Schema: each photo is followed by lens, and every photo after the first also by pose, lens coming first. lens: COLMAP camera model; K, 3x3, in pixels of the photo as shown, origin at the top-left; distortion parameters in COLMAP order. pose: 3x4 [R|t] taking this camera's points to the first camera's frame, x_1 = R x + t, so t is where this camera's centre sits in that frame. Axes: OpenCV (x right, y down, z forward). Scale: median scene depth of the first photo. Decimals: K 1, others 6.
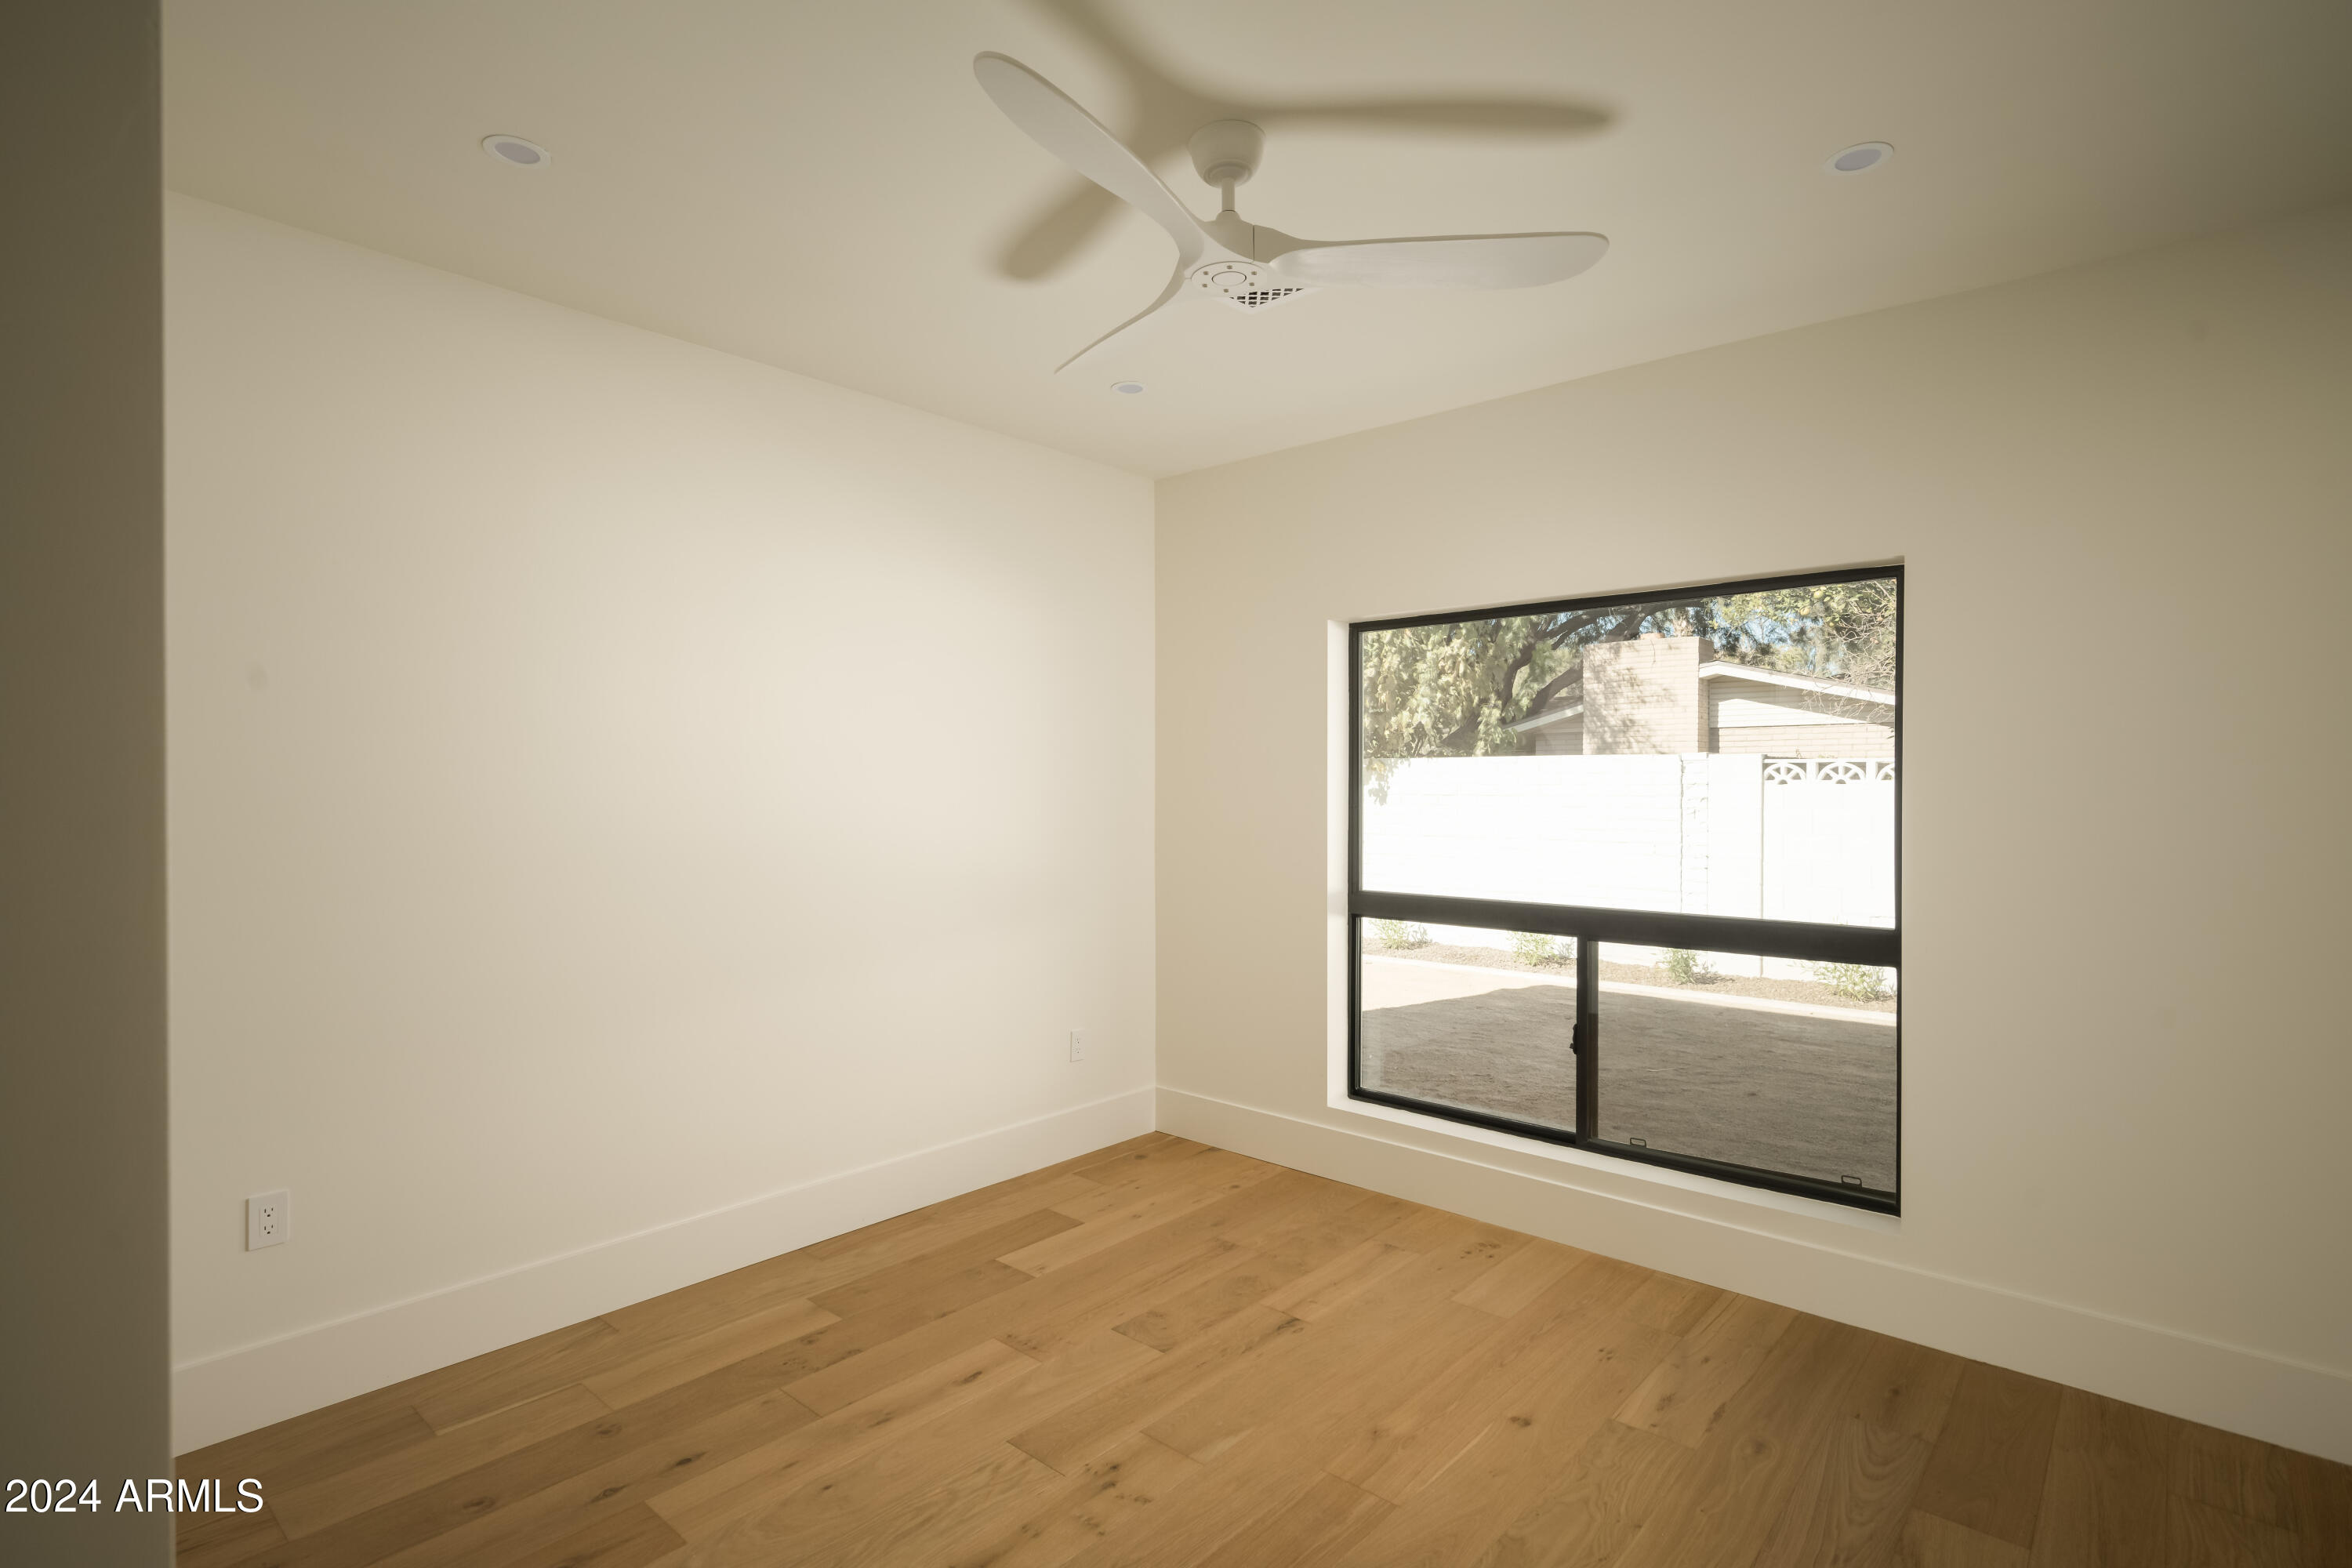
lens RADIAL K [[1164.1, 0, 1215.9], [0, 1164.1, 784.6], [0, 0, 1]] dist [-0.001140, -0.000216]
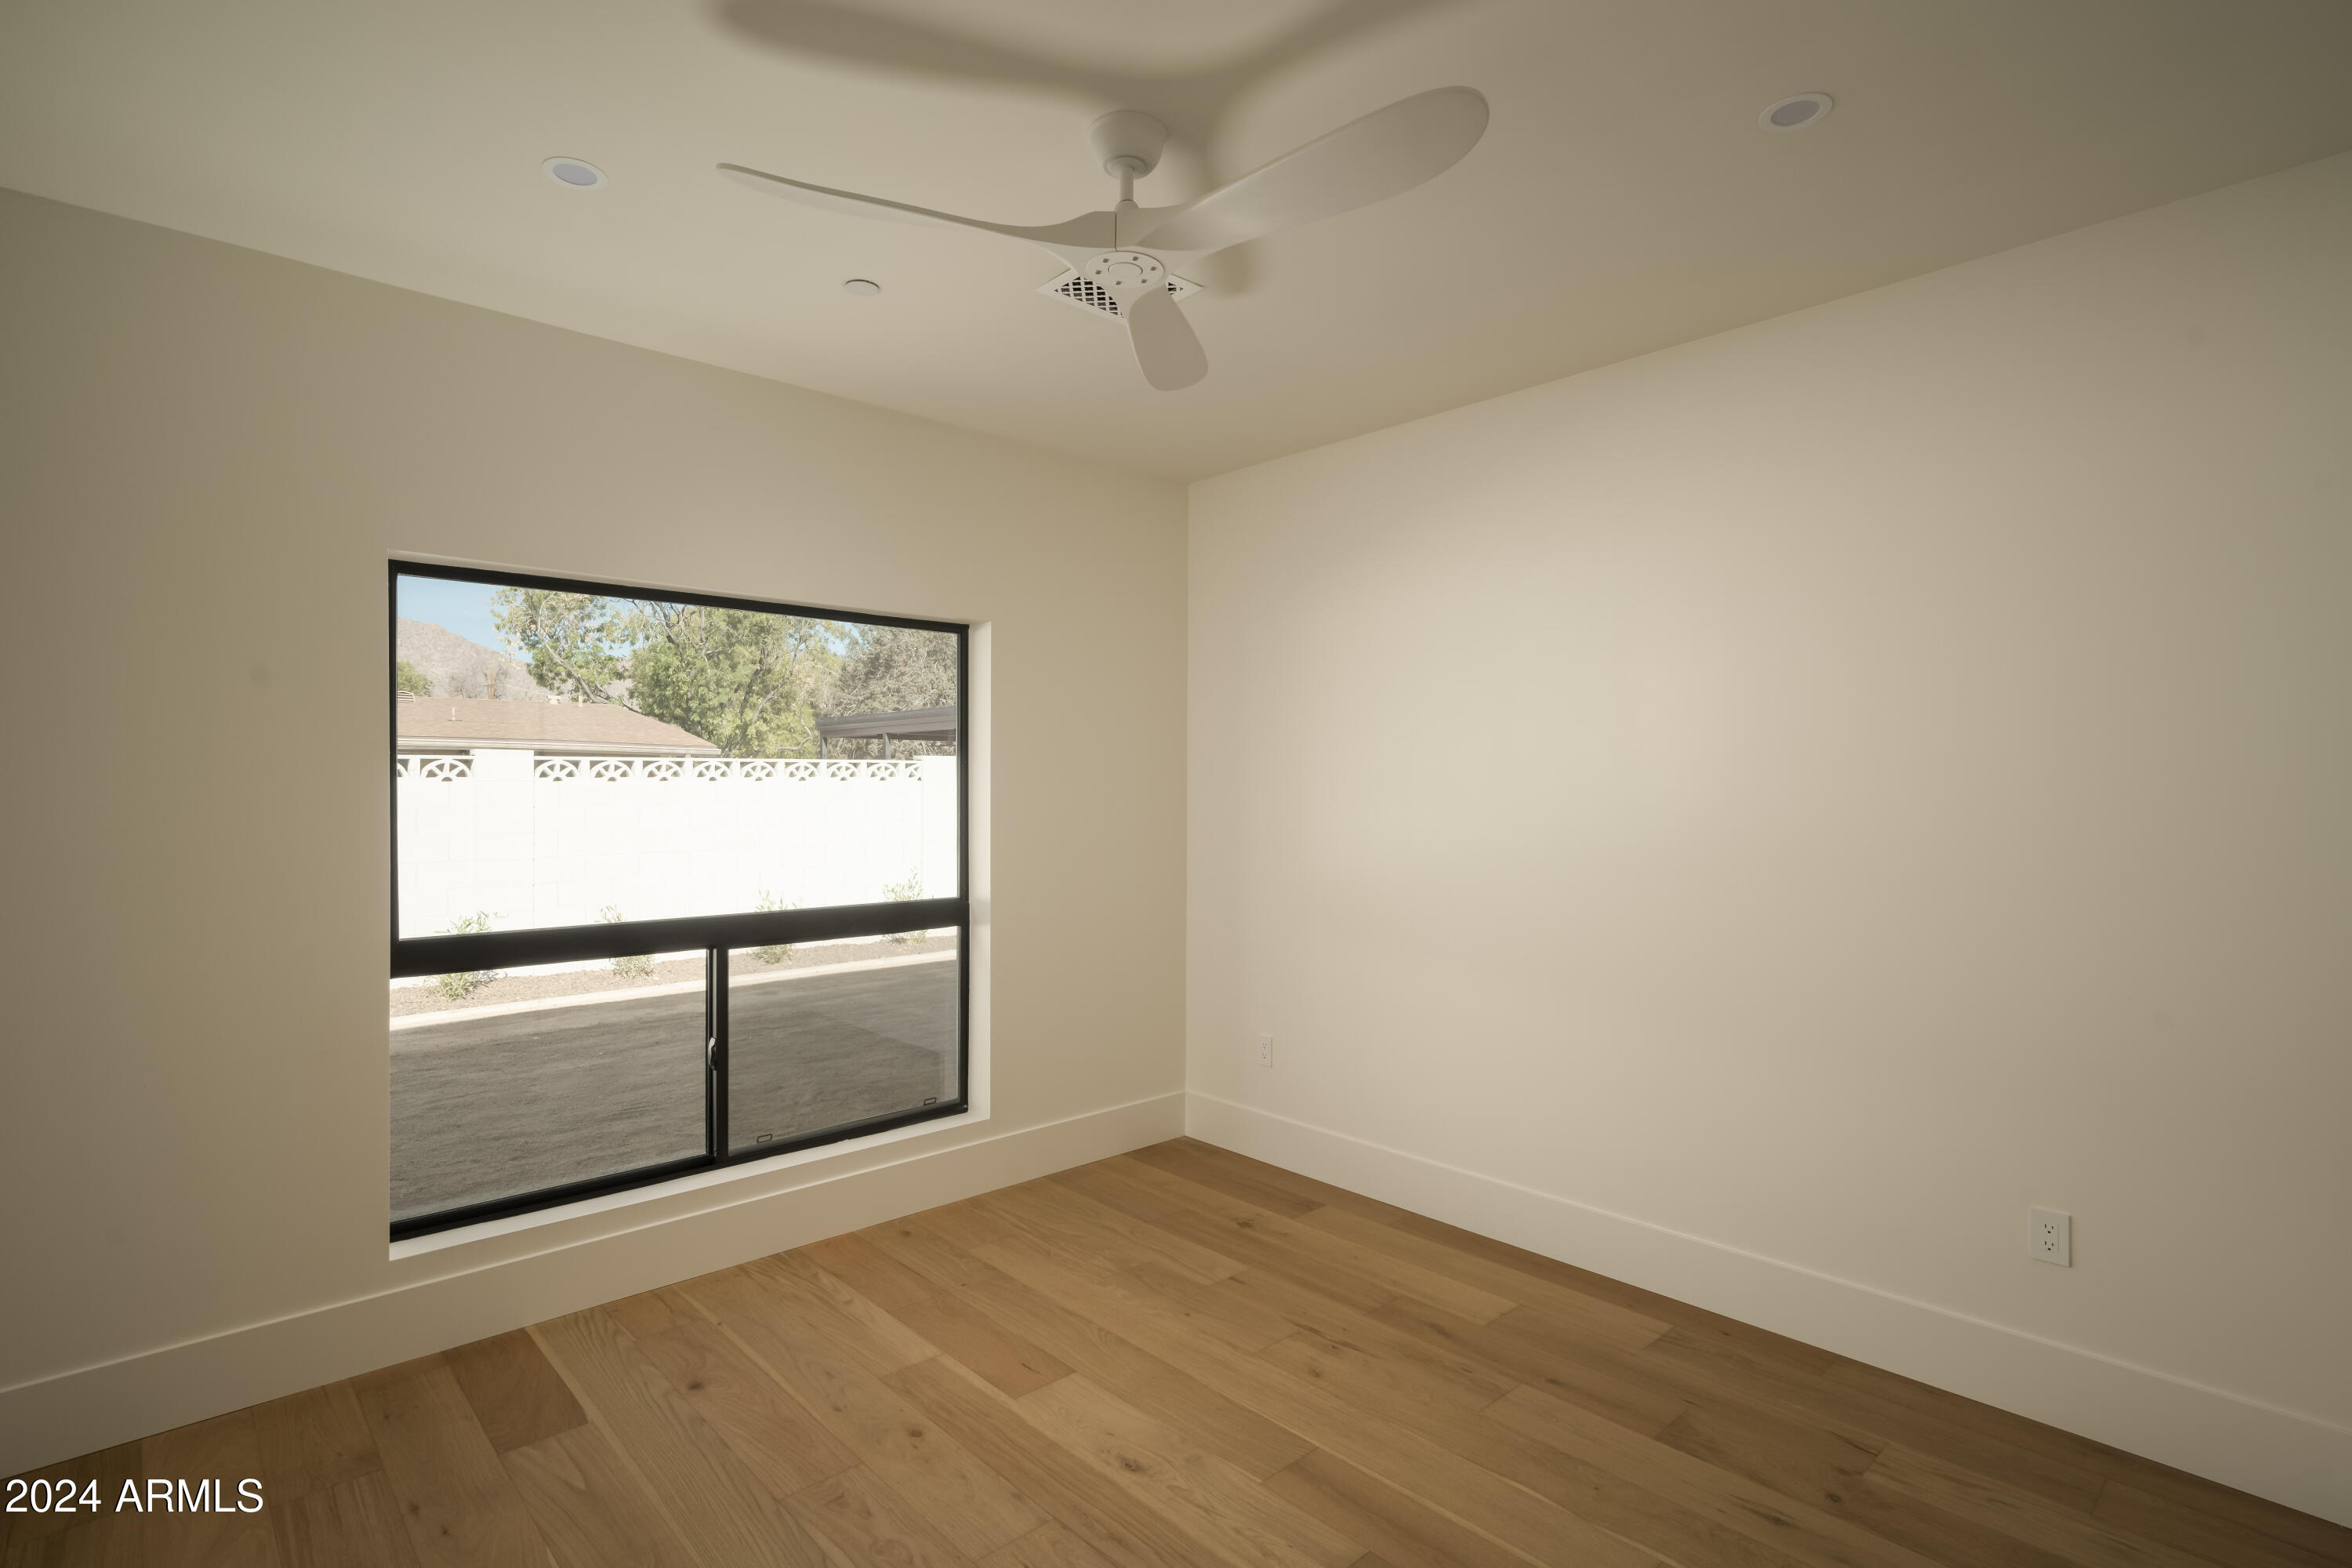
lens RADIAL K [[1164.1, 0, 1215.9], [0, 1164.1, 784.6], [0, 0, 1]] dist [-0.001140, -0.000216]
pose [[0.099979, -0.004849, 0.994978, -0.576063], [0.003690, 0.999983, 0.004502, -0.000239], [-0.994983, 0.003221, 0.099995, 0.497759]]
